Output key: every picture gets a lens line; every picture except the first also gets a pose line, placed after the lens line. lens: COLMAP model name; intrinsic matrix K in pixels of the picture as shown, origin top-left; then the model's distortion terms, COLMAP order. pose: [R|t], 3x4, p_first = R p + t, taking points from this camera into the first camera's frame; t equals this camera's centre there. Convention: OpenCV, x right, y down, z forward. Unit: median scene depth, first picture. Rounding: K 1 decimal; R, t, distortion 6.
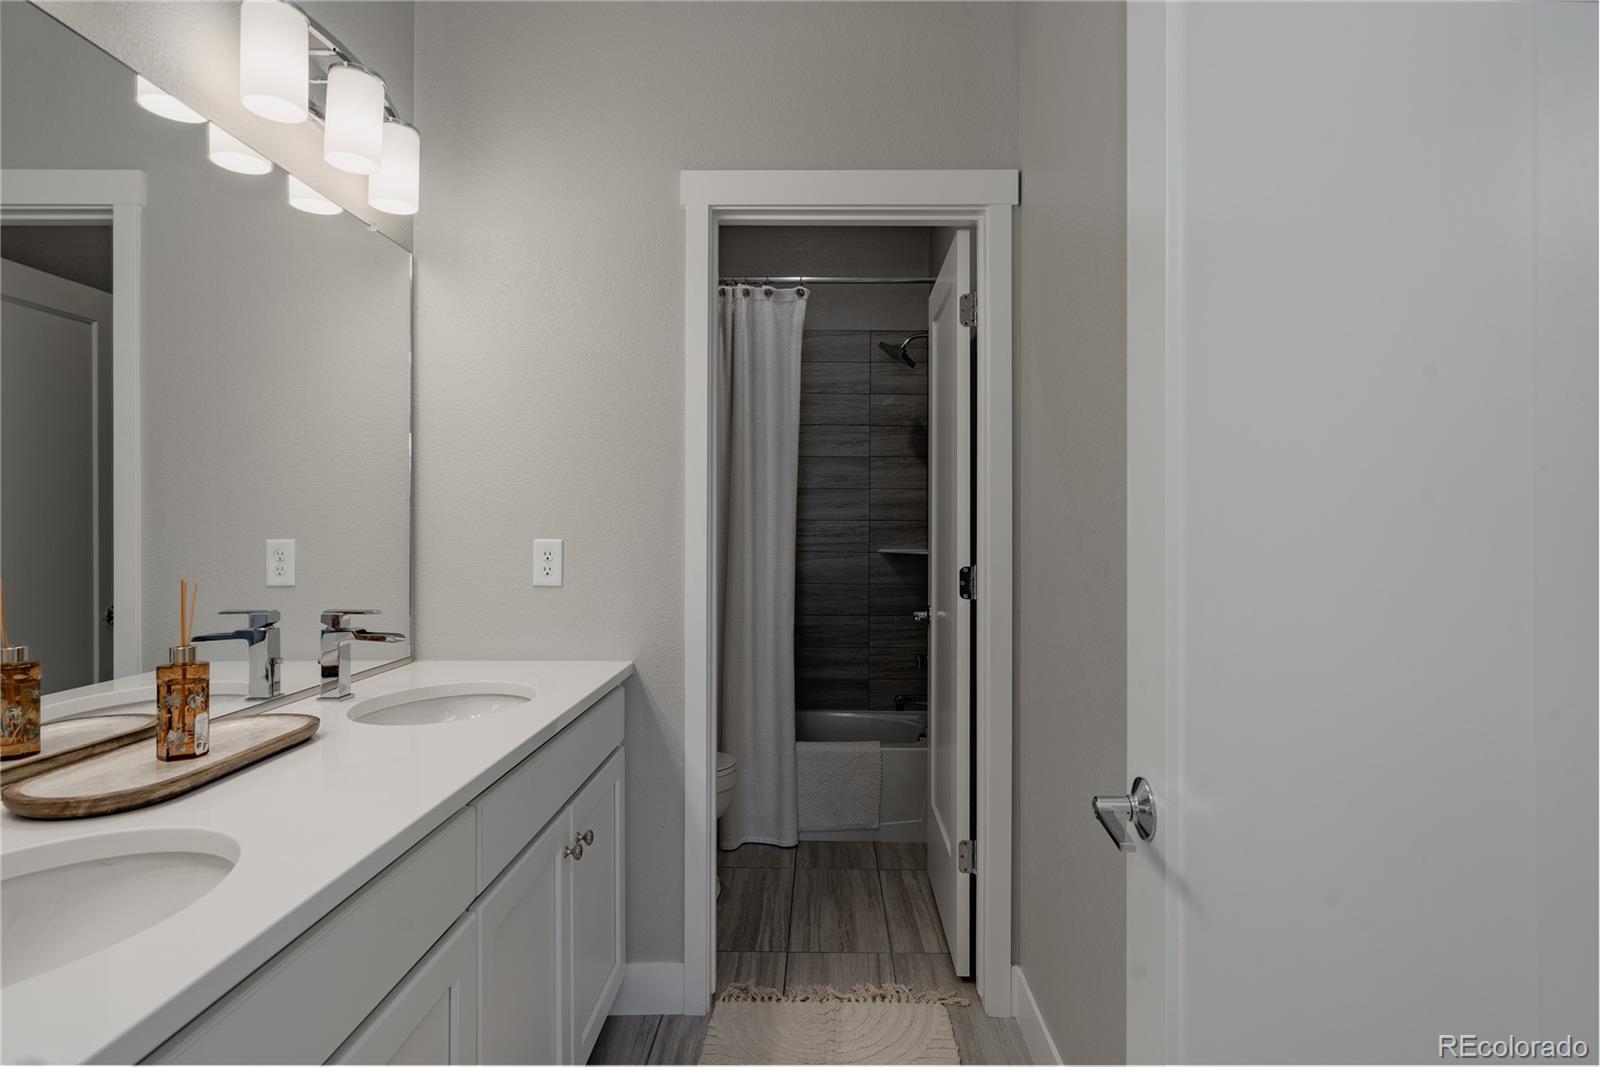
lens RADIAL K [[842.9, 0, 802.9], [0, 842.9, 527.0], [0, 0, 1]] dist [-0.005286, -0.000002]
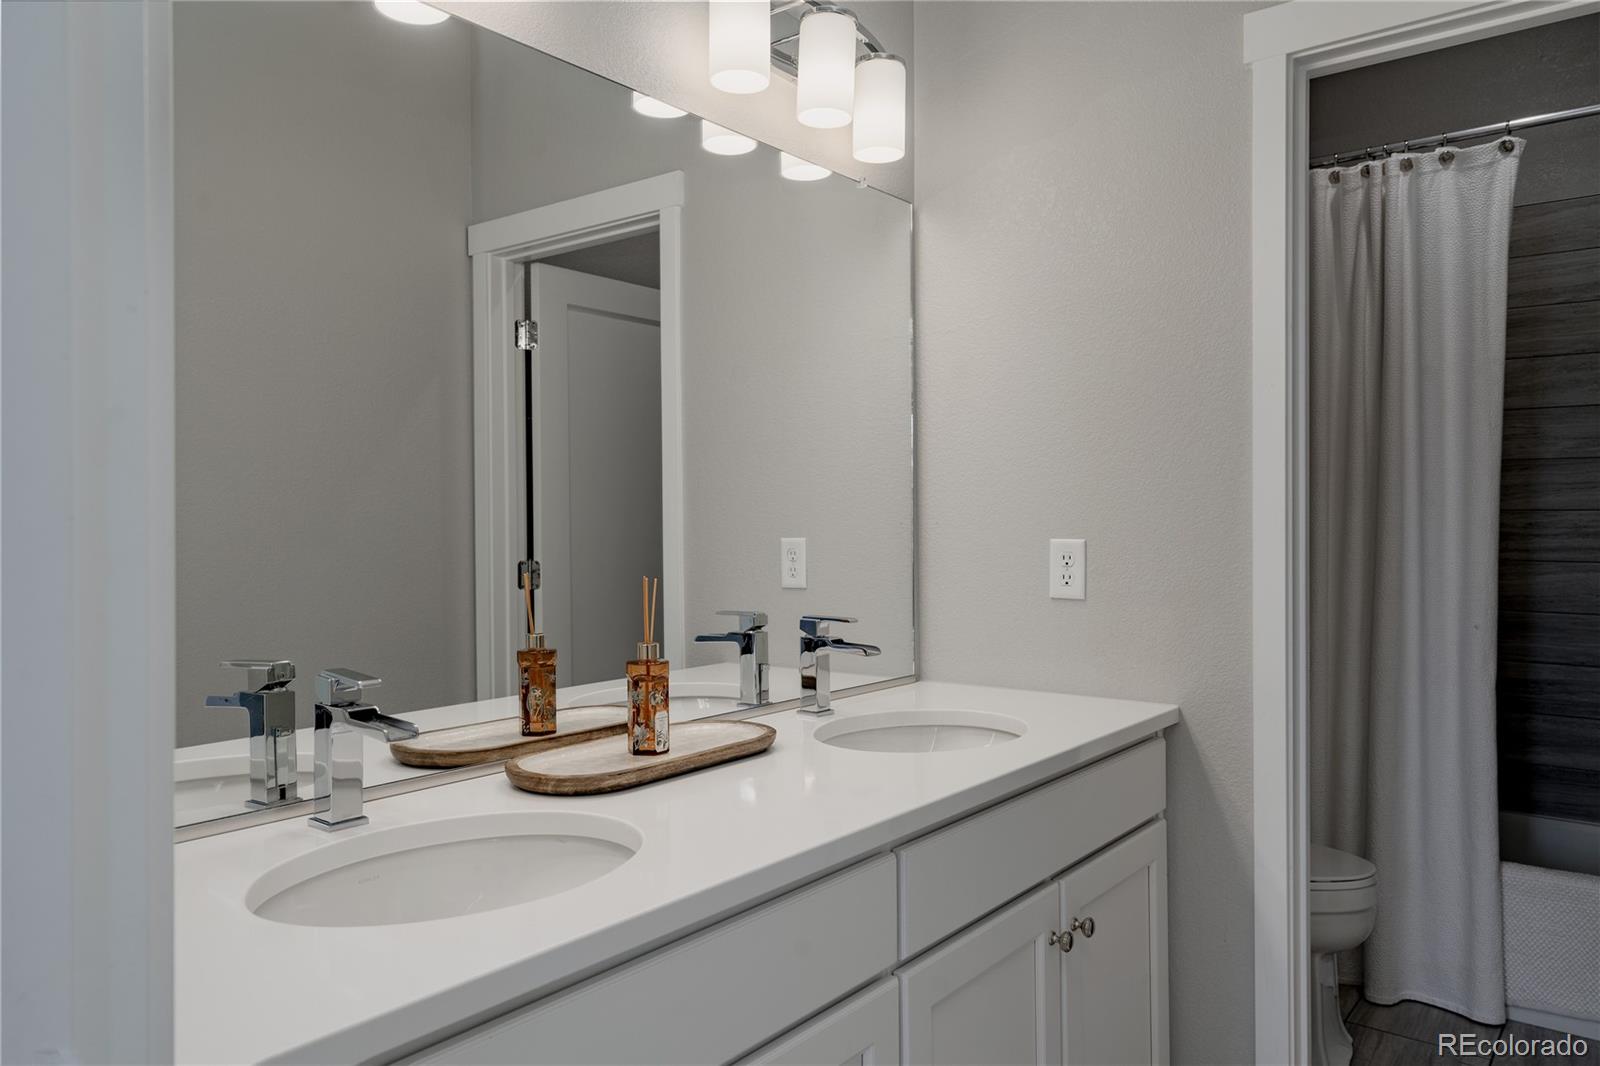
lens RADIAL K [[1104.6, 0, 801.8], [0, 1104.6, 535.6], [0, 0, 1]] dist [0.000002, 0.001175]
pose [[0.788340, 0.000792, -0.615239, 0.137805], [0.005538, 0.999950, 0.008384, 0.001563], [0.615214, -0.010016, 0.788296, 0.042227]]
